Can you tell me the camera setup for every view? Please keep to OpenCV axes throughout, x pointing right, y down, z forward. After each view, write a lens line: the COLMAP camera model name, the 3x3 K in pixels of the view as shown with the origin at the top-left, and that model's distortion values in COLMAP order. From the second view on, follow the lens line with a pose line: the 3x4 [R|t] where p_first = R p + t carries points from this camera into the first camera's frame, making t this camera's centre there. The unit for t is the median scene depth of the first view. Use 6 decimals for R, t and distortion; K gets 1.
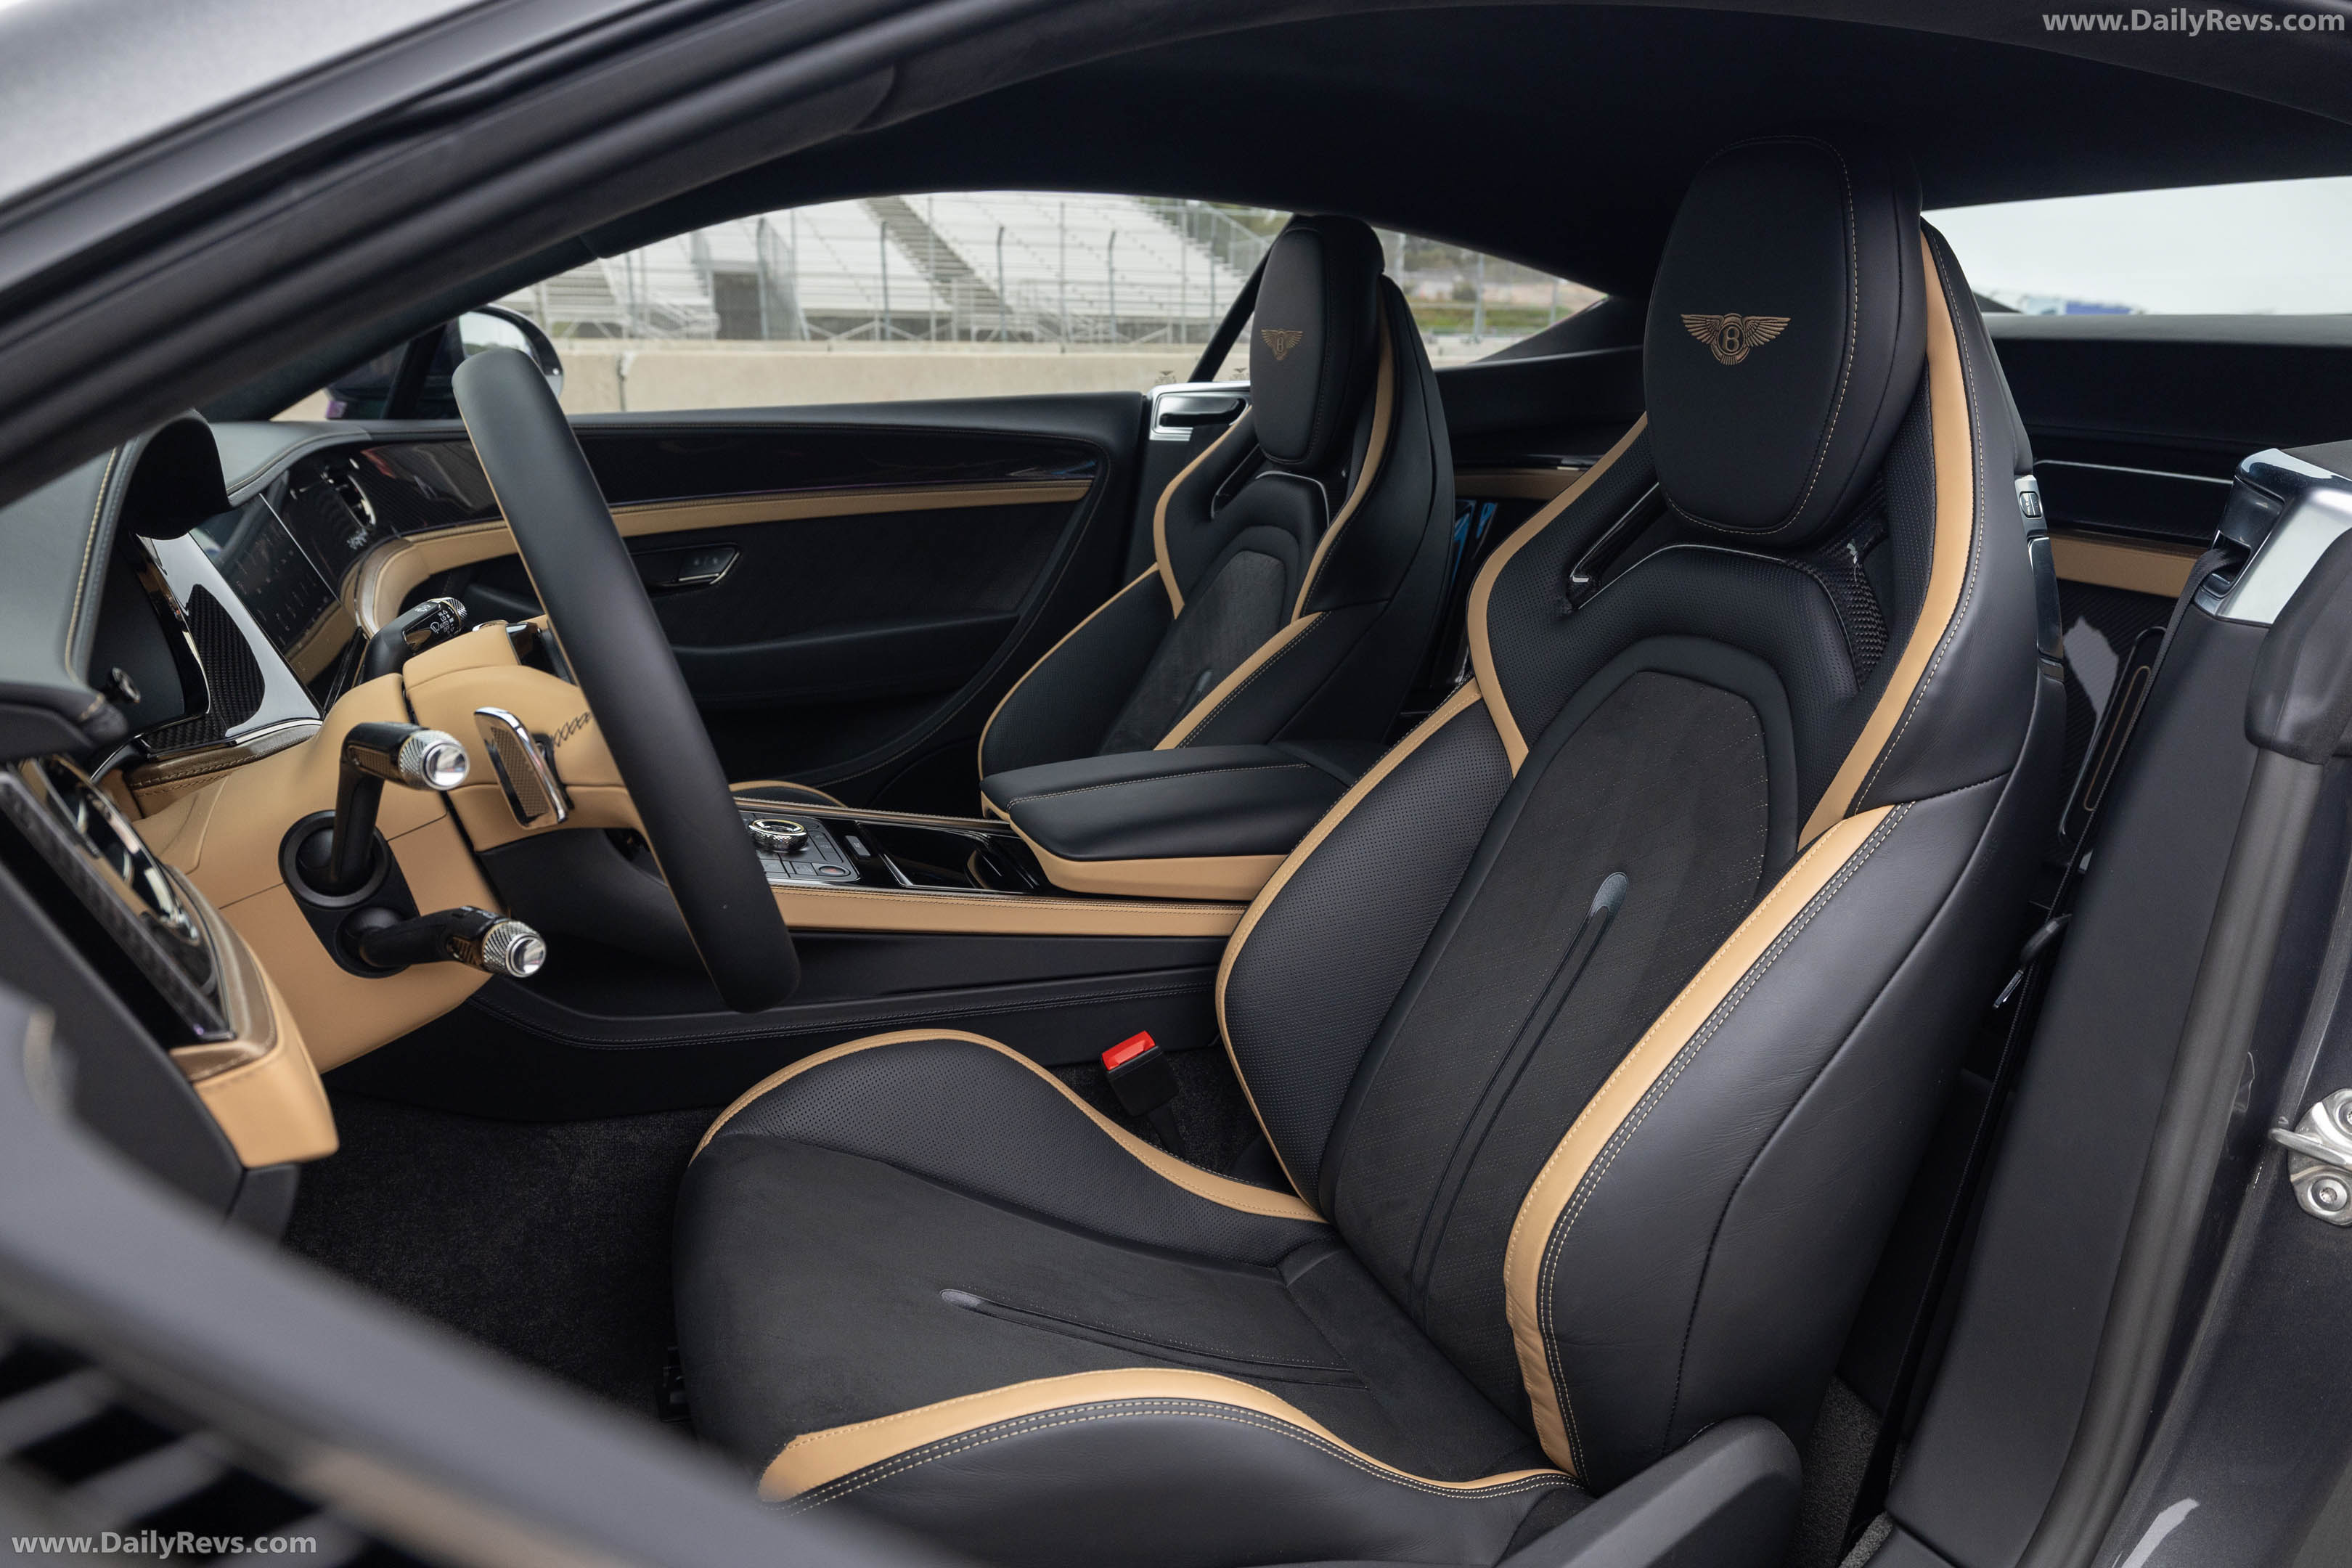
lens RADIAL K [[1629.4, 0, 1176.2], [0, 1629.4, 784.9], [0, 0, 1]] dist [0.000618, 0.000091]
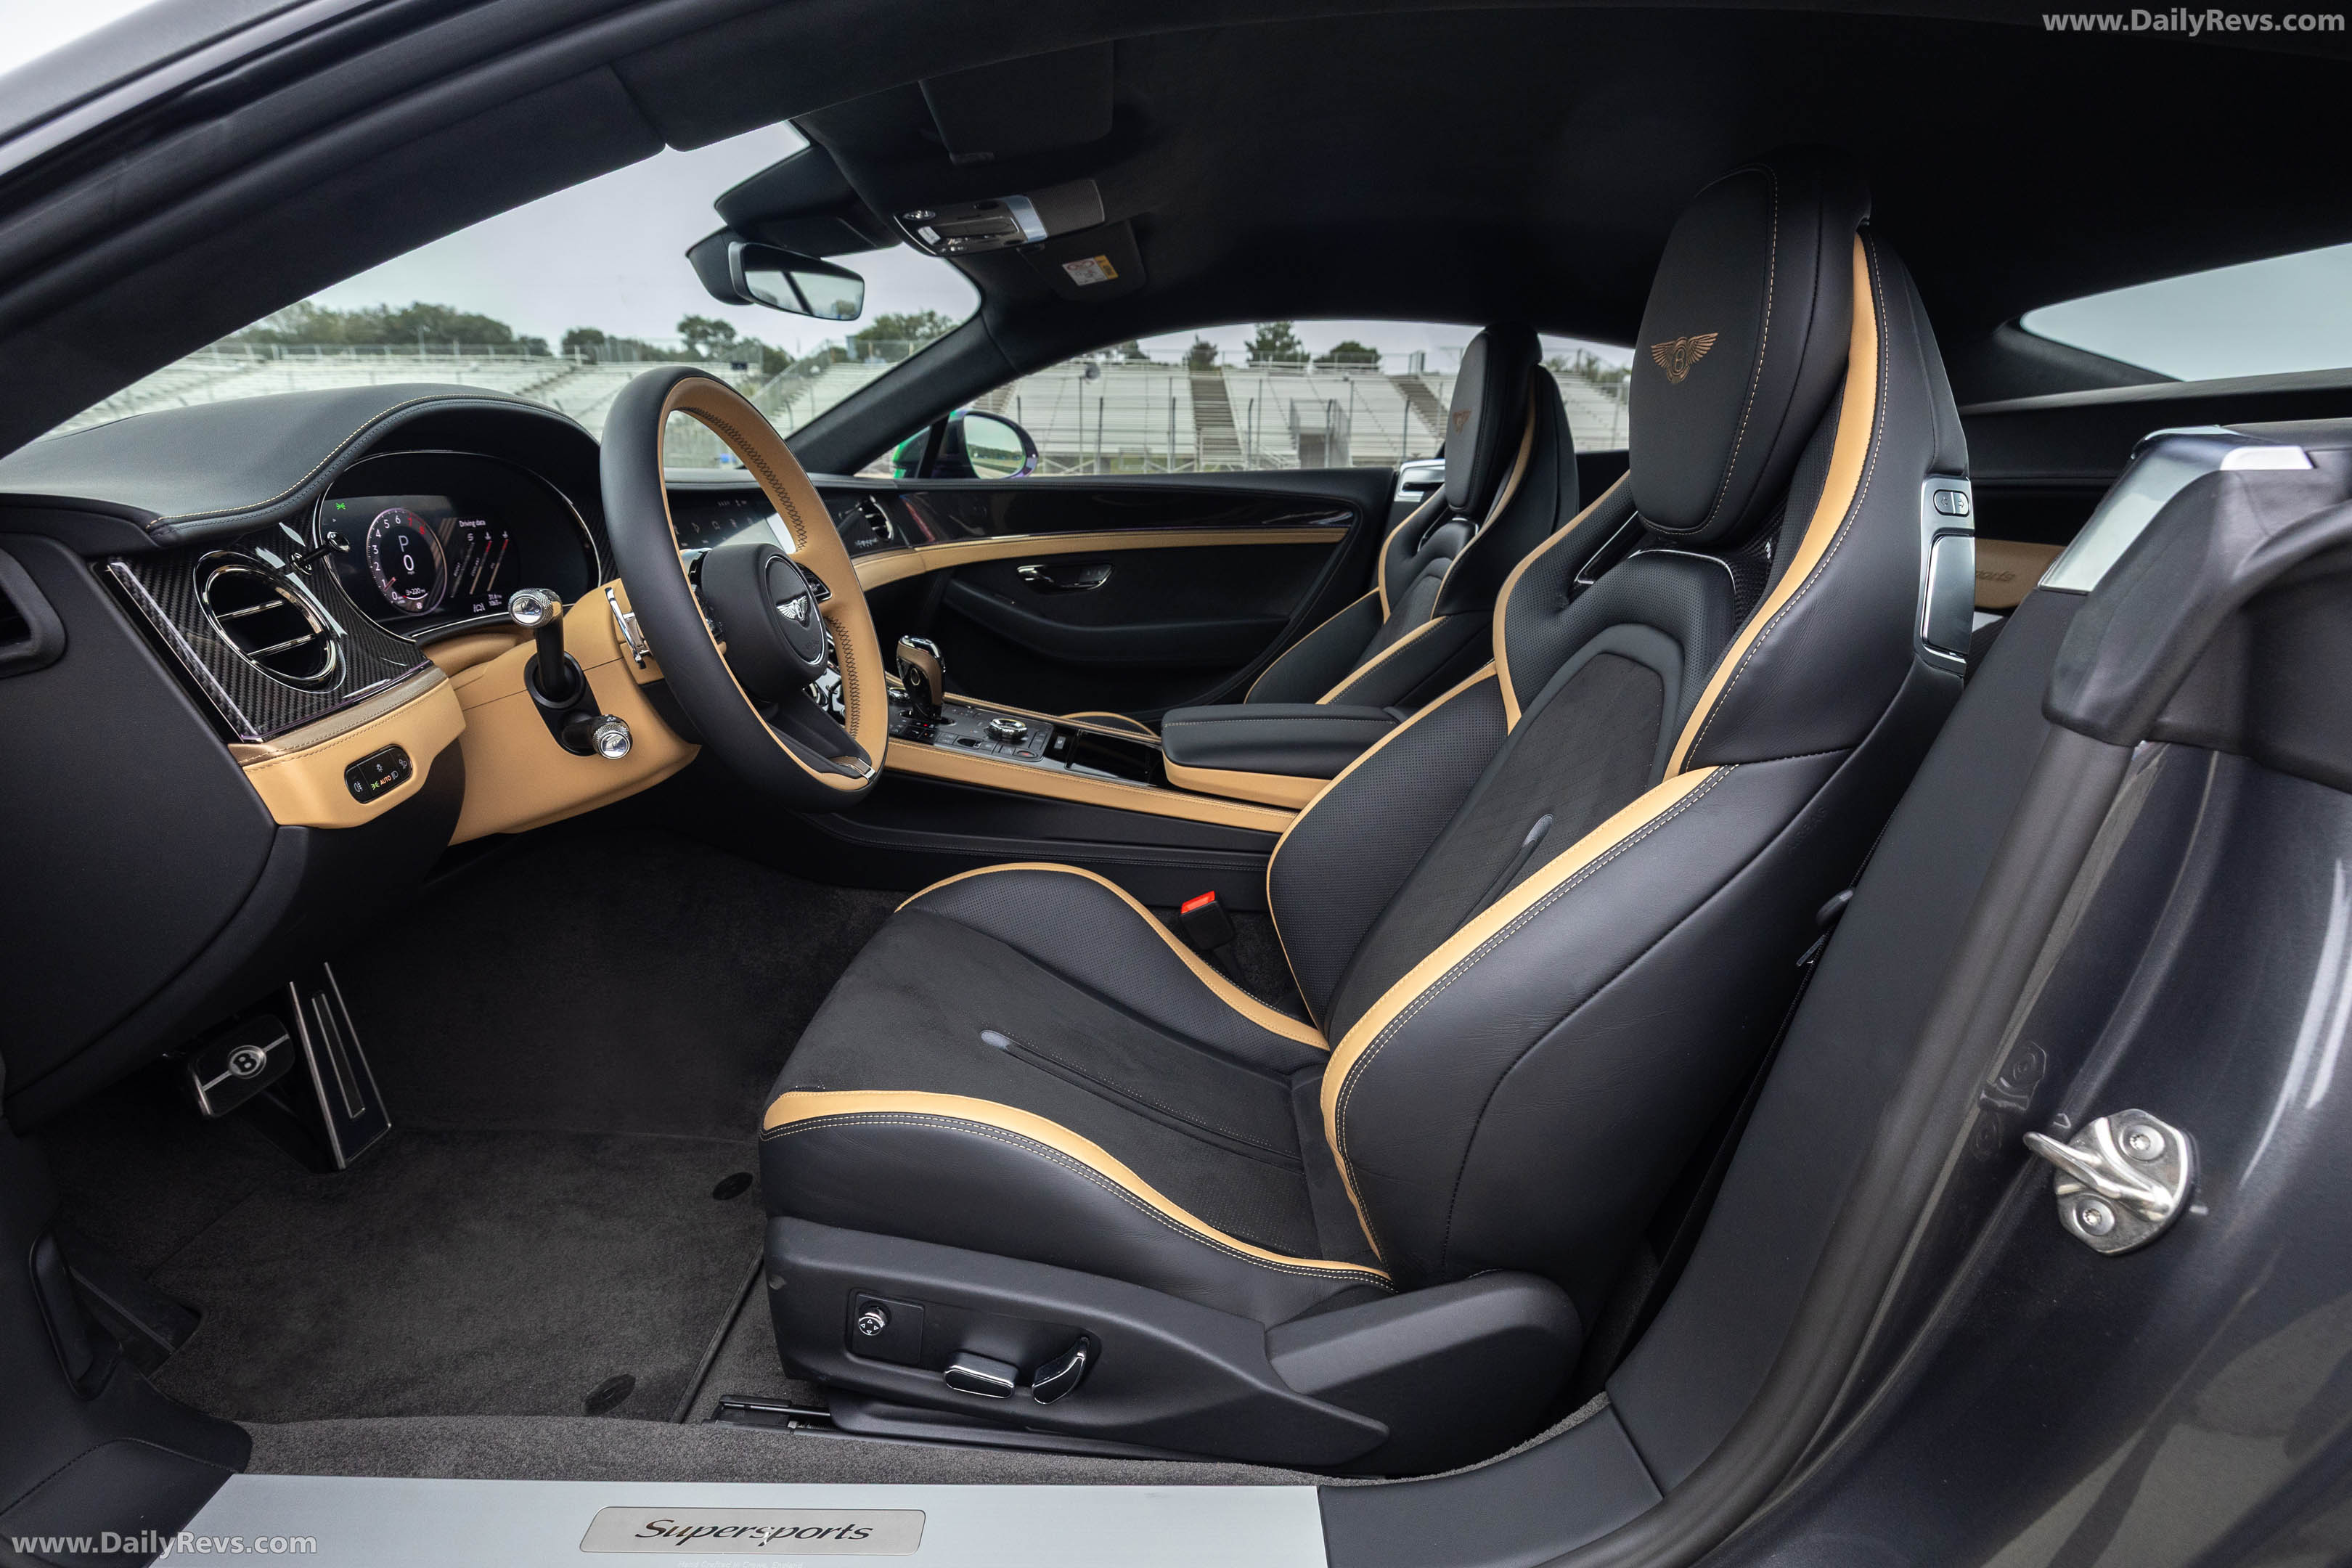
lens RADIAL K [[1012.4, 0, 1176.3], [0, 1012.4, 780.8], [0, 0, 1]] dist [0.003541, 0.000622]
pose [[0.918504, 0.112668, -0.379021, 0.272465], [-0.105167, 0.993629, 0.040508, 0.024296], [0.381171, 0.002654, 0.924501, 0.175144]]
